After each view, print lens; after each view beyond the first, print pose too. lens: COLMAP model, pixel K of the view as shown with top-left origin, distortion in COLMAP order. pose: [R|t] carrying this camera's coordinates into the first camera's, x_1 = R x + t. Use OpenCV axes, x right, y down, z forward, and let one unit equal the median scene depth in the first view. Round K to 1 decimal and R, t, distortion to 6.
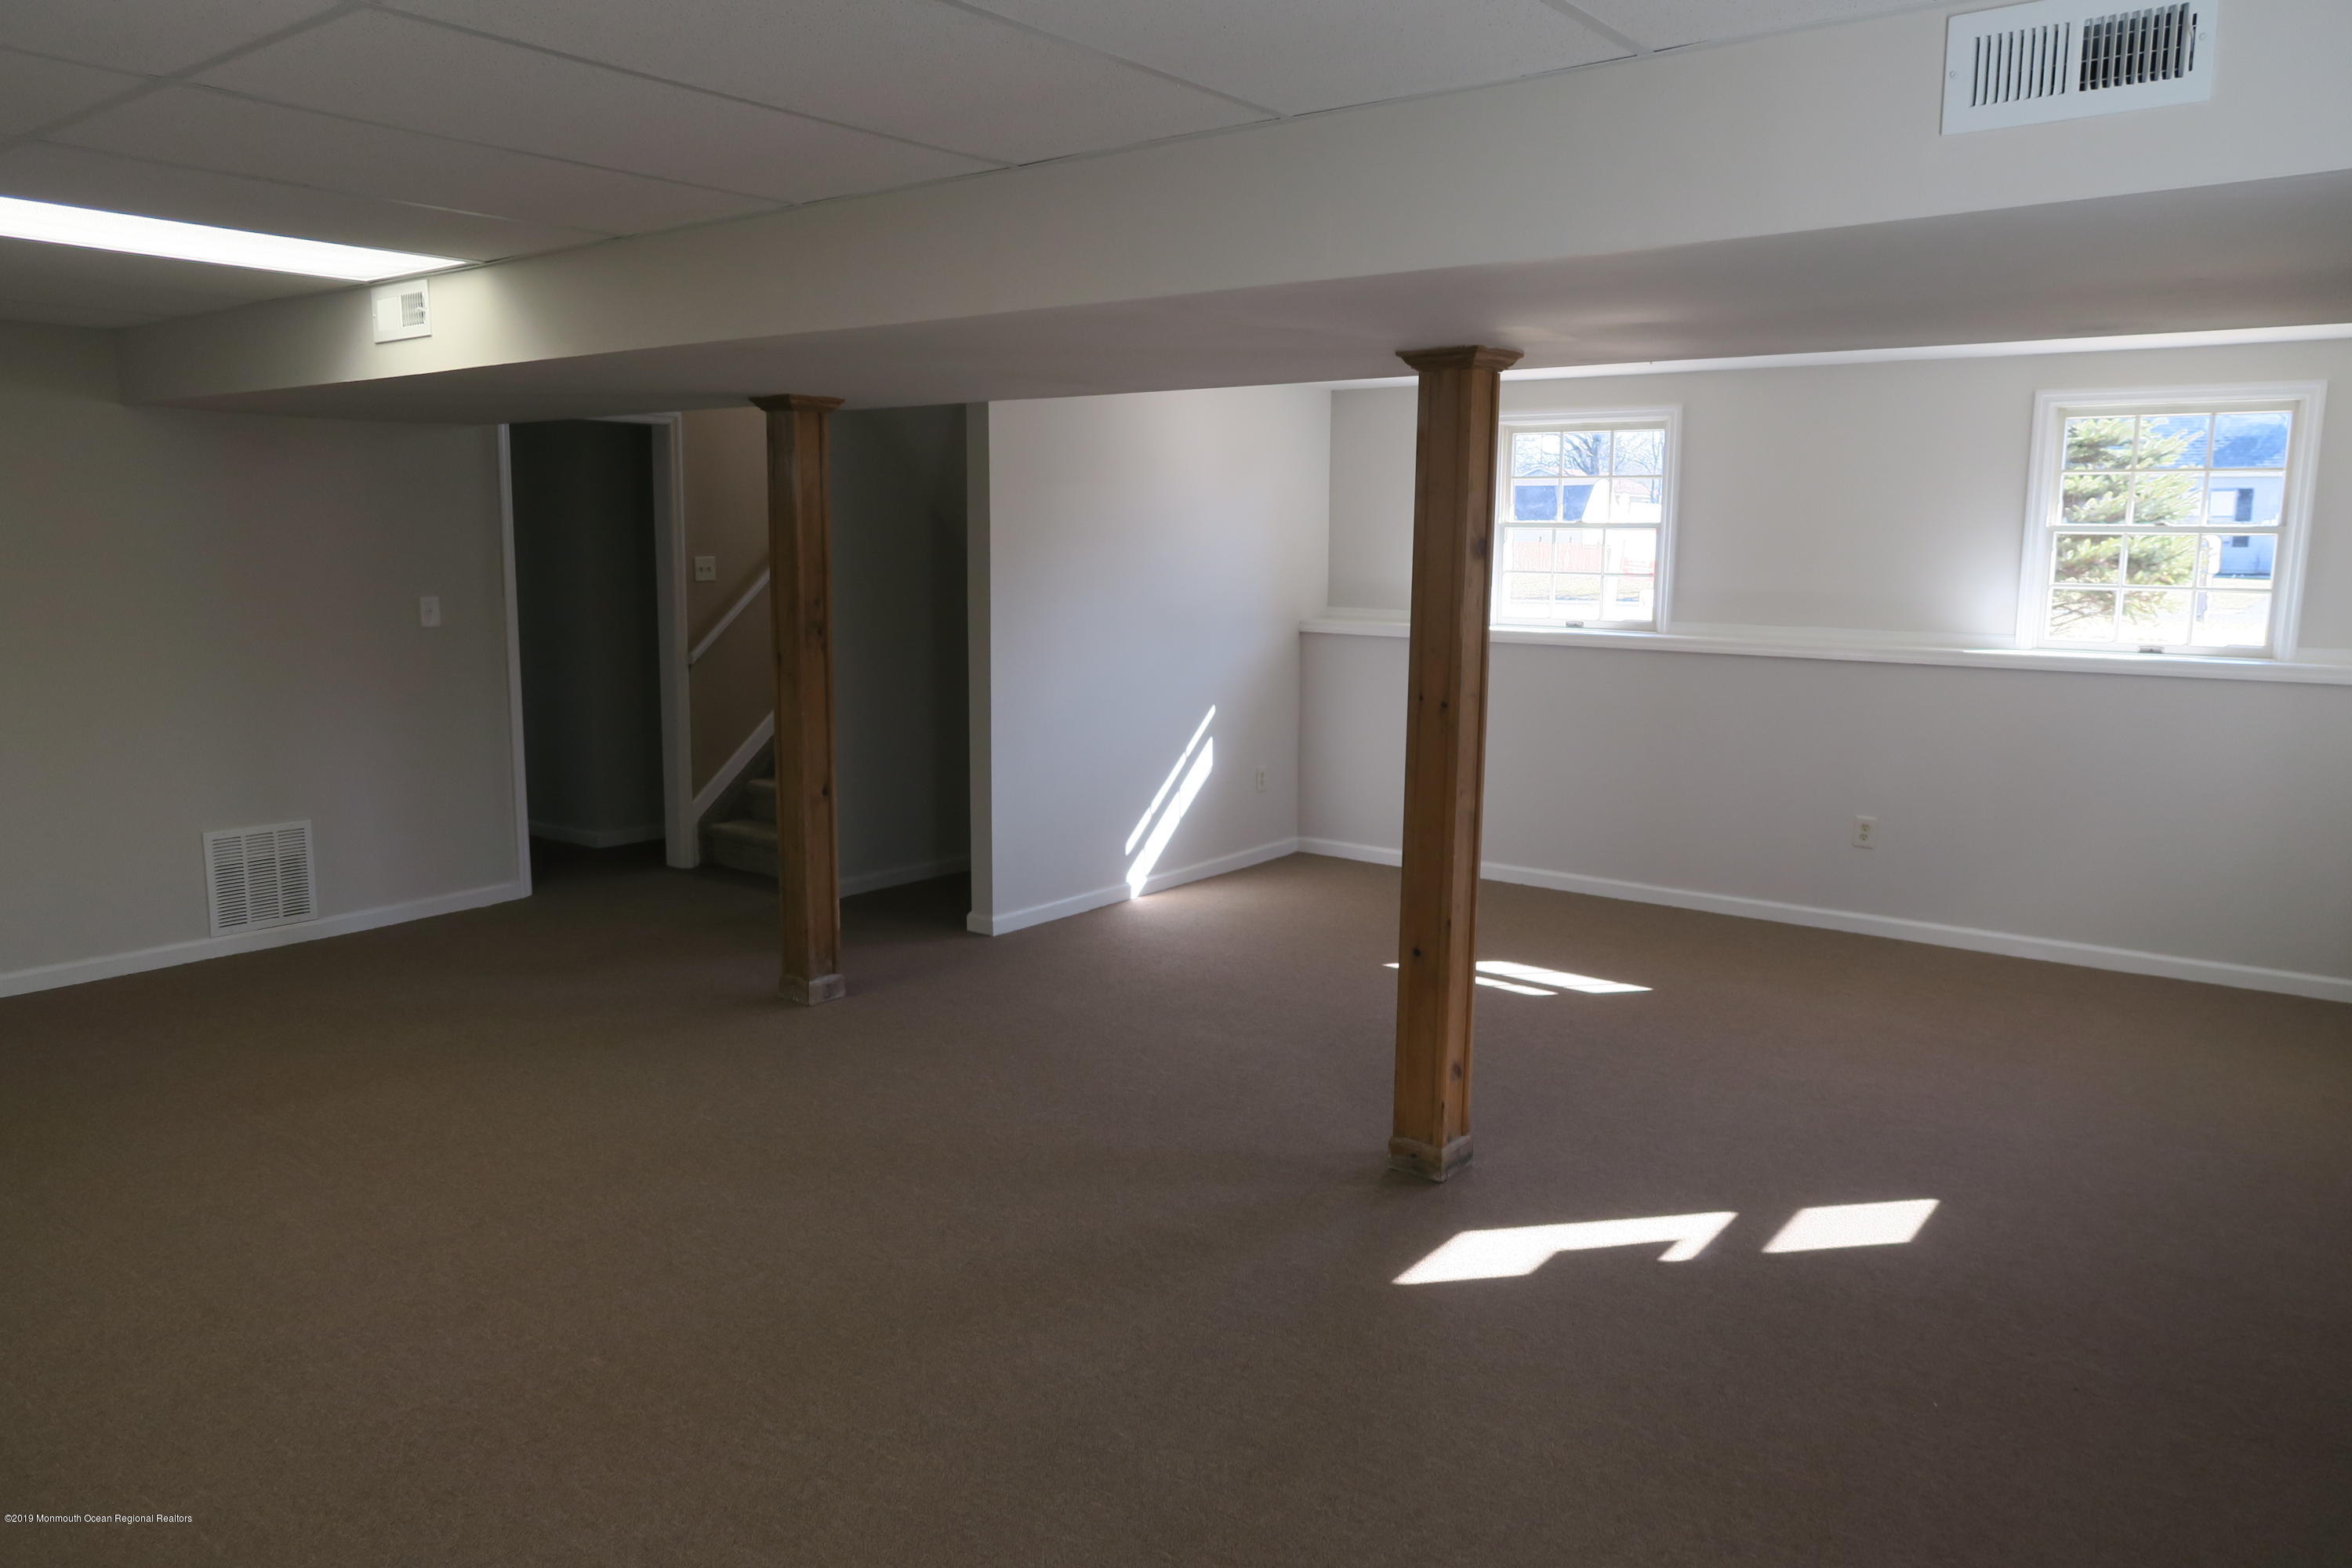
lens RADIAL K [[1620.0, 0, 1163.9], [0, 1620.0, 787.6], [0, 0, 1]] dist [-0.025598, 0.006268]
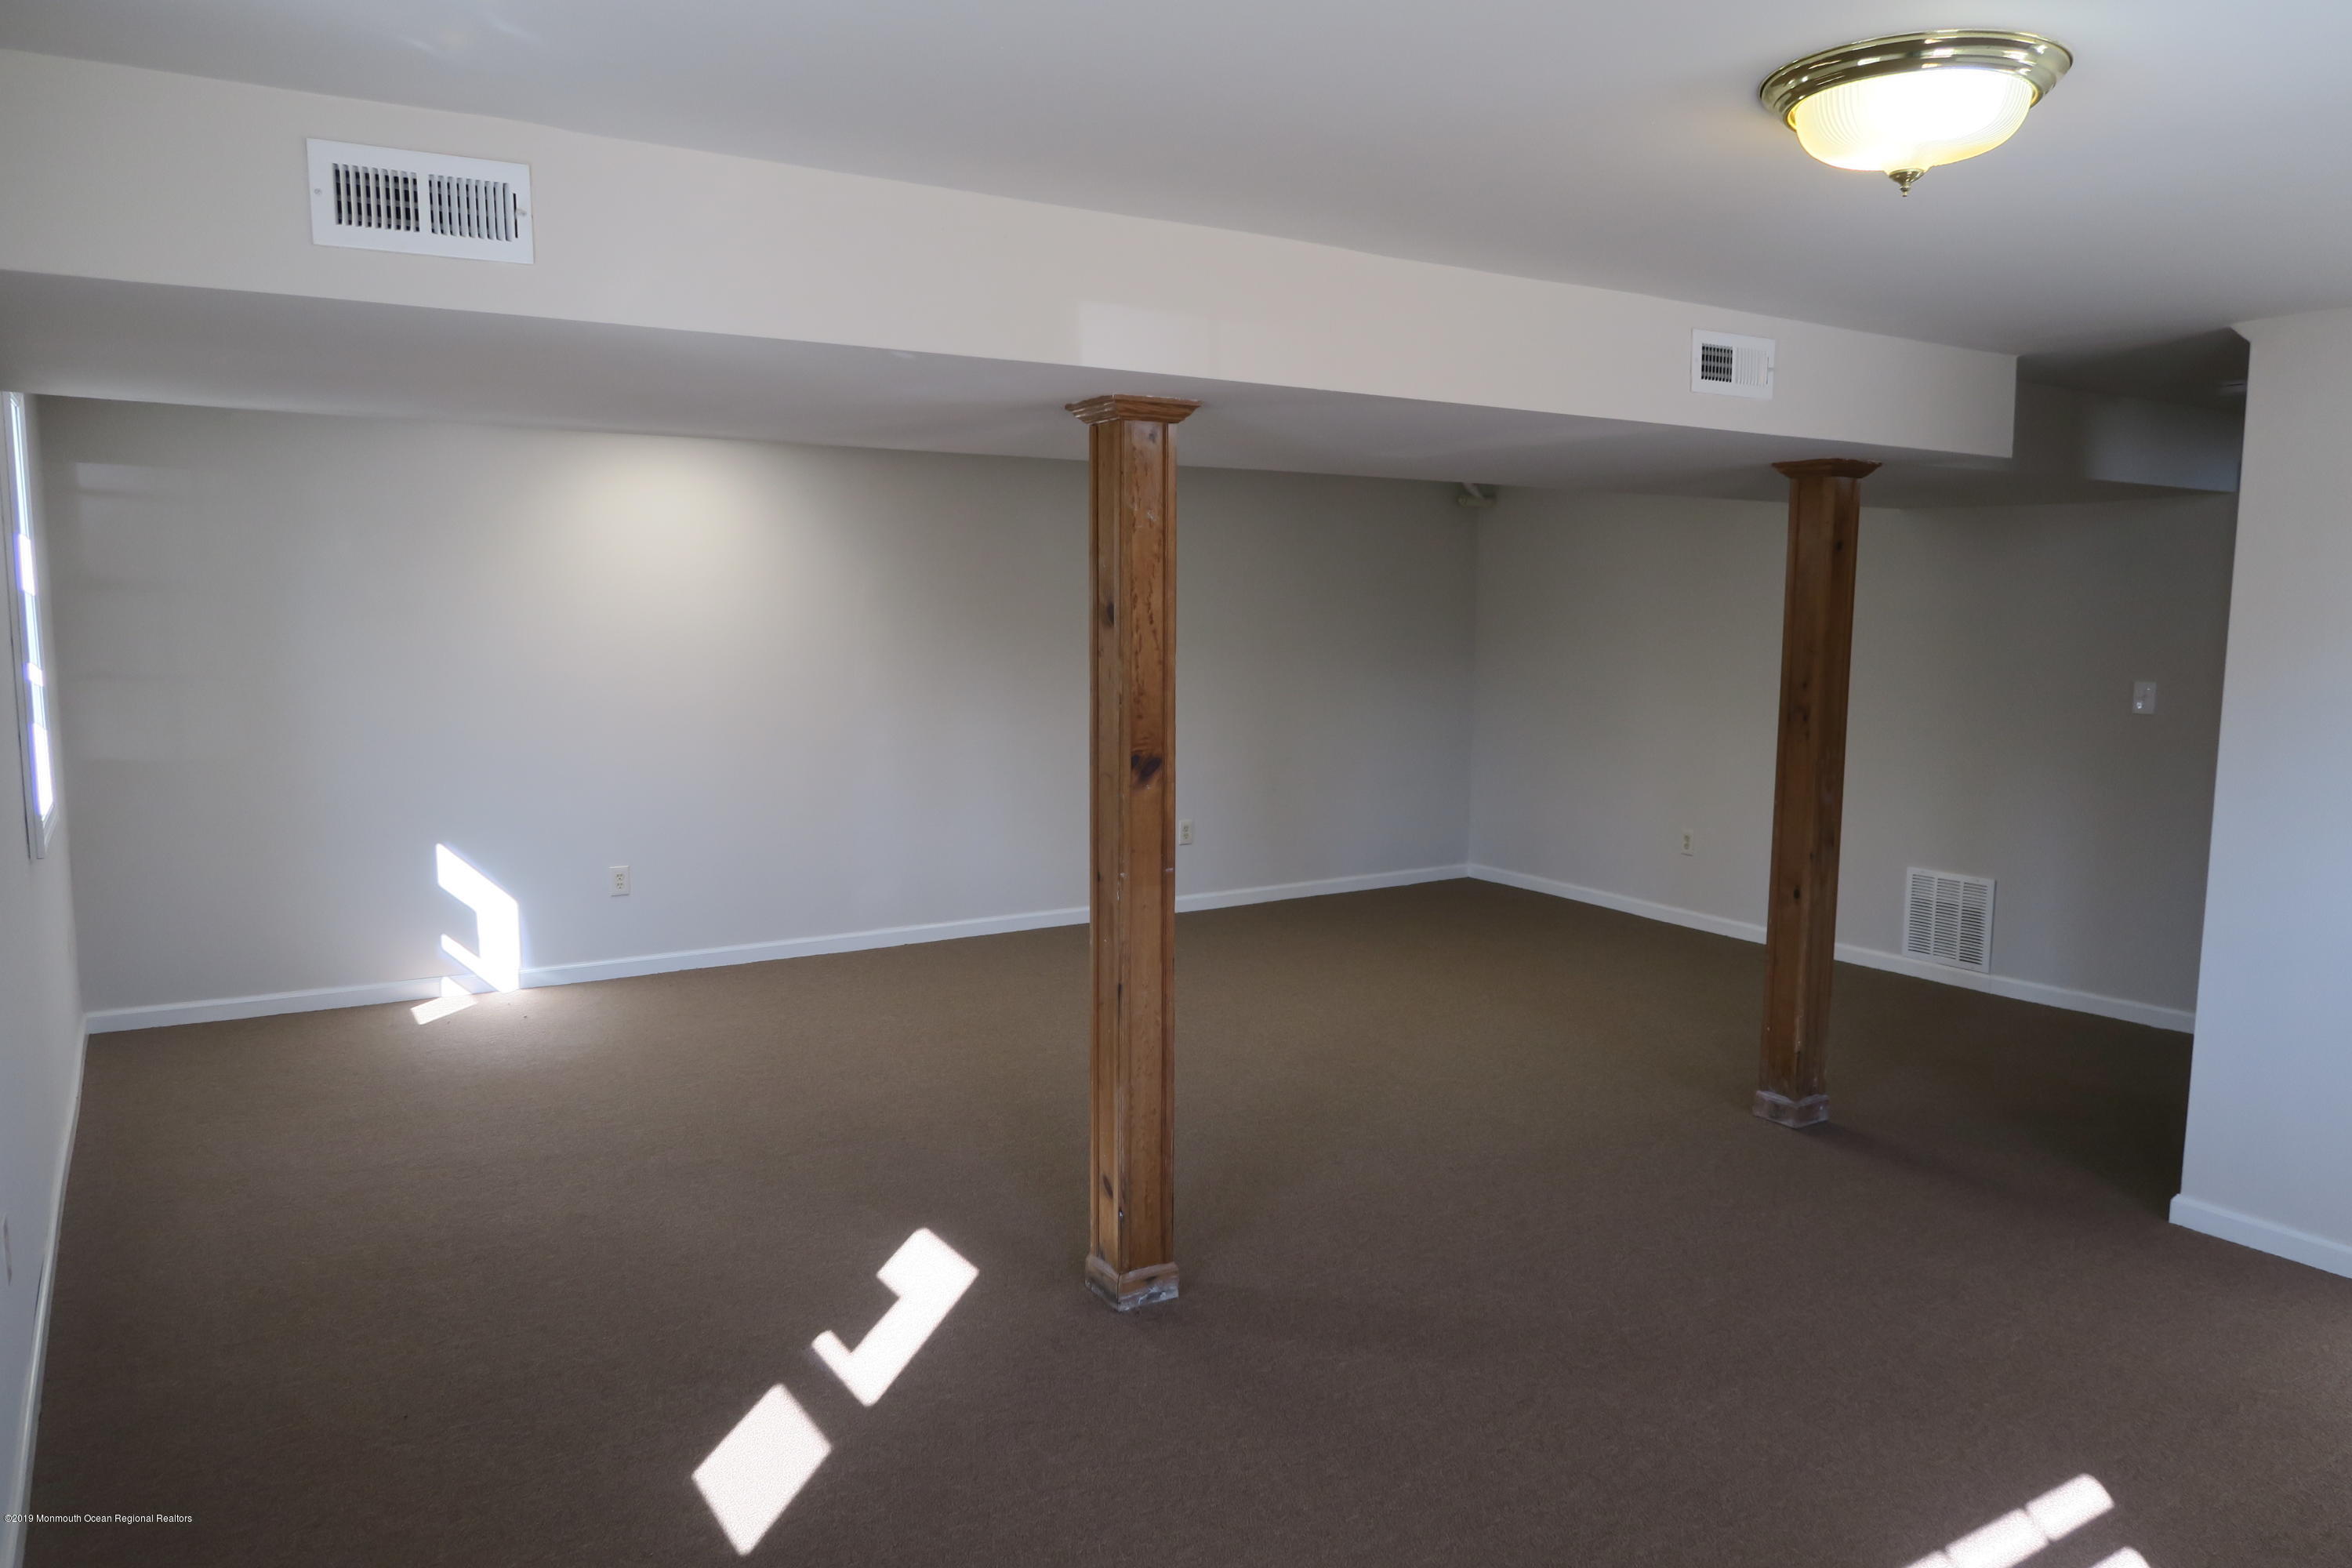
lens RADIAL K [[1620.0, 0, 1163.9], [0, 1620.0, 787.6], [0, 0, 1]] dist [-0.025598, 0.006268]
pose [[-0.366730, 0.099921, -0.924946, 0.665420], [-0.144430, 0.976046, 0.162706, -0.137035], [0.919048, 0.193259, -0.343514, 0.868757]]
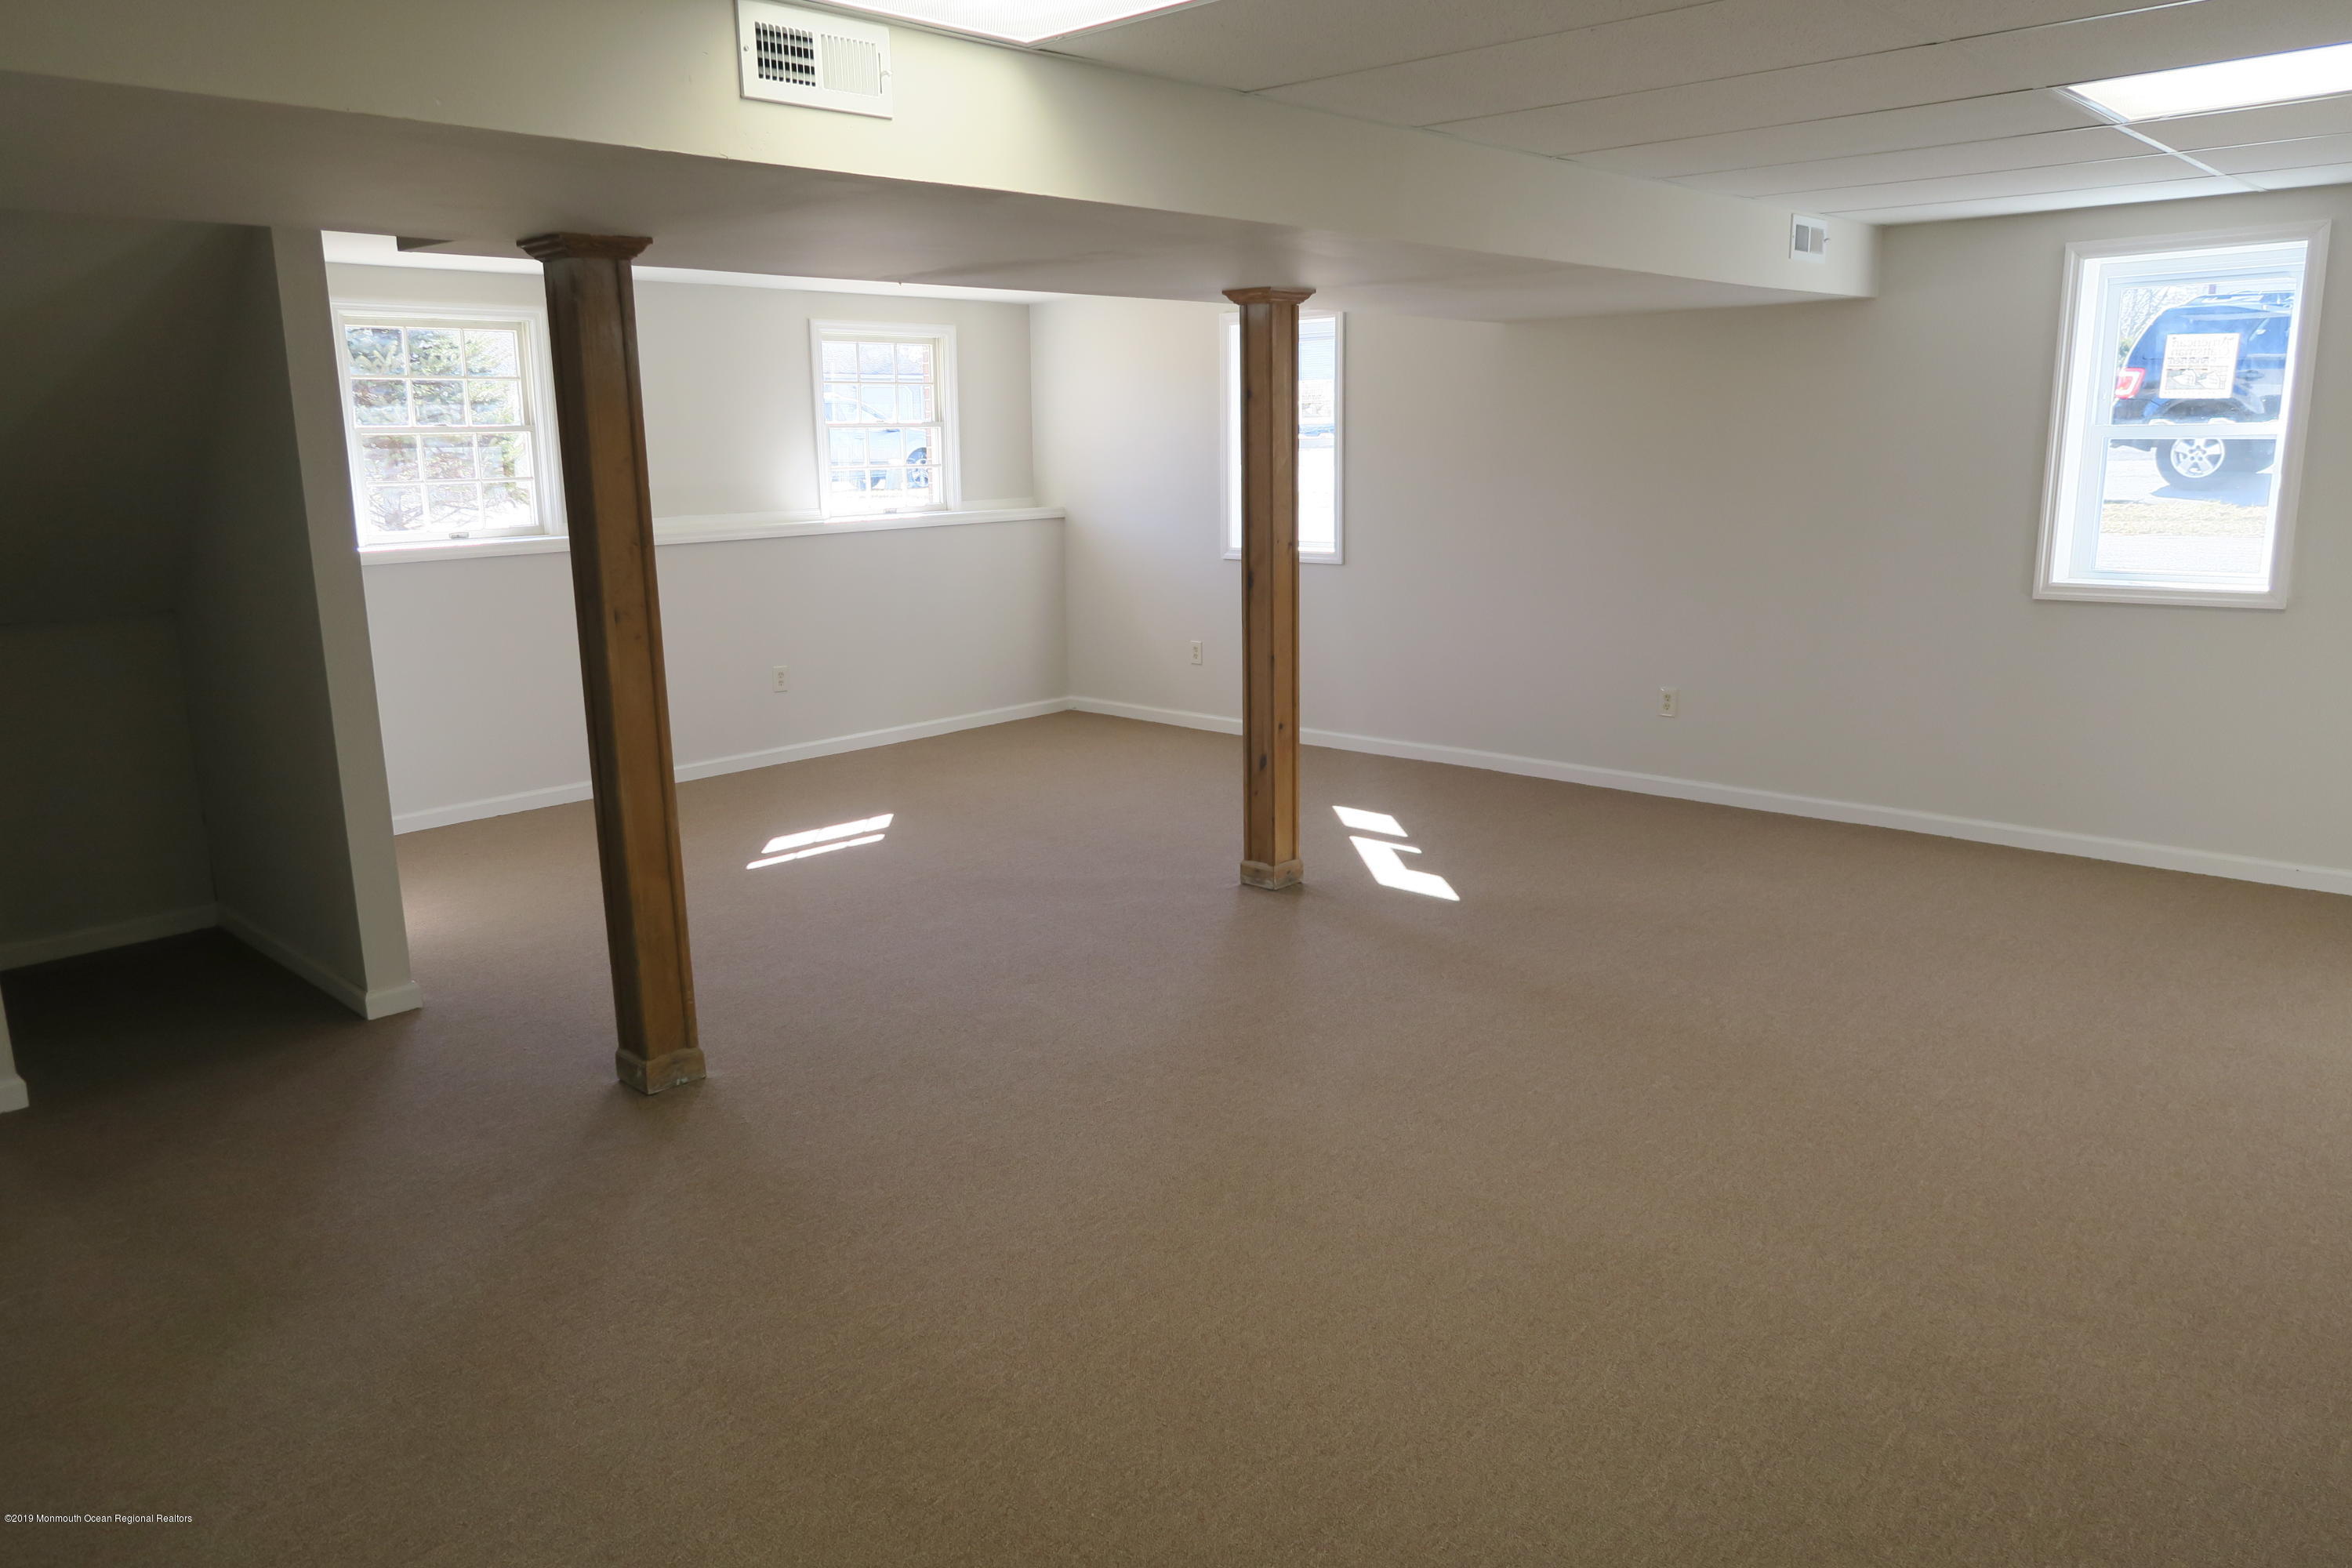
lens RADIAL K [[1575.0, 0, 1176.0], [0, 1575.0, 784.0], [0, 0, 1]] dist [0.046317, 0.001117]
pose [[0.109830, -0.226977, 0.967687, -0.779083], [0.176304, 0.962588, 0.205771, -0.097662], [-0.978189, 0.148008, 0.145738, 0.588684]]
